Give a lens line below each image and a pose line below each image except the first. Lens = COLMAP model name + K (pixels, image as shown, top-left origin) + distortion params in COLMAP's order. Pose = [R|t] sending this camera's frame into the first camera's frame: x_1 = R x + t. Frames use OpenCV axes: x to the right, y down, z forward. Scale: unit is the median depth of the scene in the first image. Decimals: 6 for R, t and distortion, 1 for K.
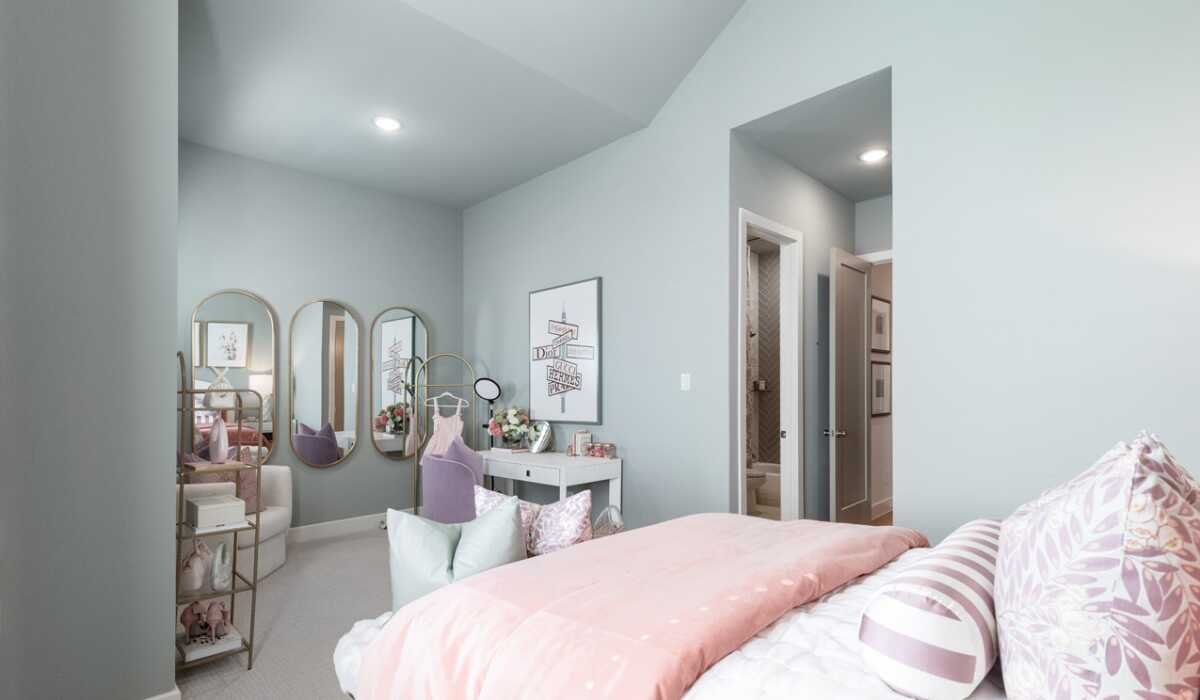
lens RADIAL K [[583.3, 0, 663.1], [0, 583.3, 361.3], [0, 0, 1]] dist [-0.000071, -0.000063]
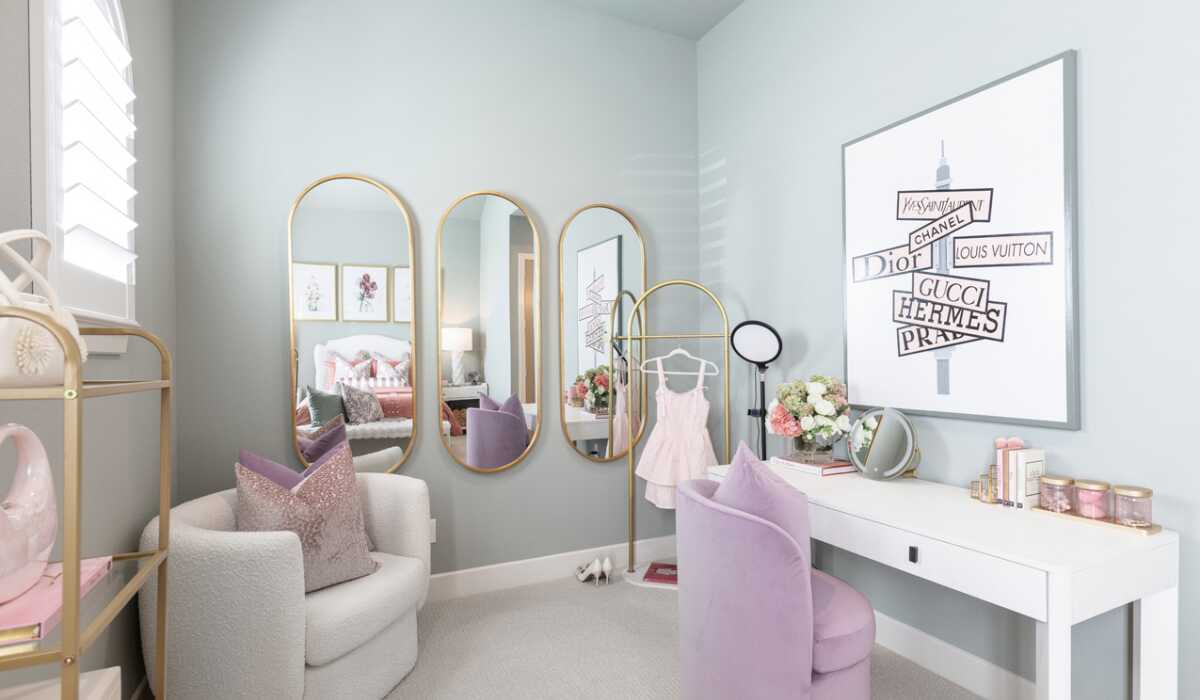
lens RADIAL K [[591.8, 0, 600.0], [0, 591.8, 350.0], [0, 0, 1]] dist [0.000582, 0.000048]
pose [[0.912935, 0.000392, -0.408106, -0.211428], [0.018663, 0.998913, 0.042707, 0.028948], [0.407679, -0.046605, 0.911935, 0.455299]]
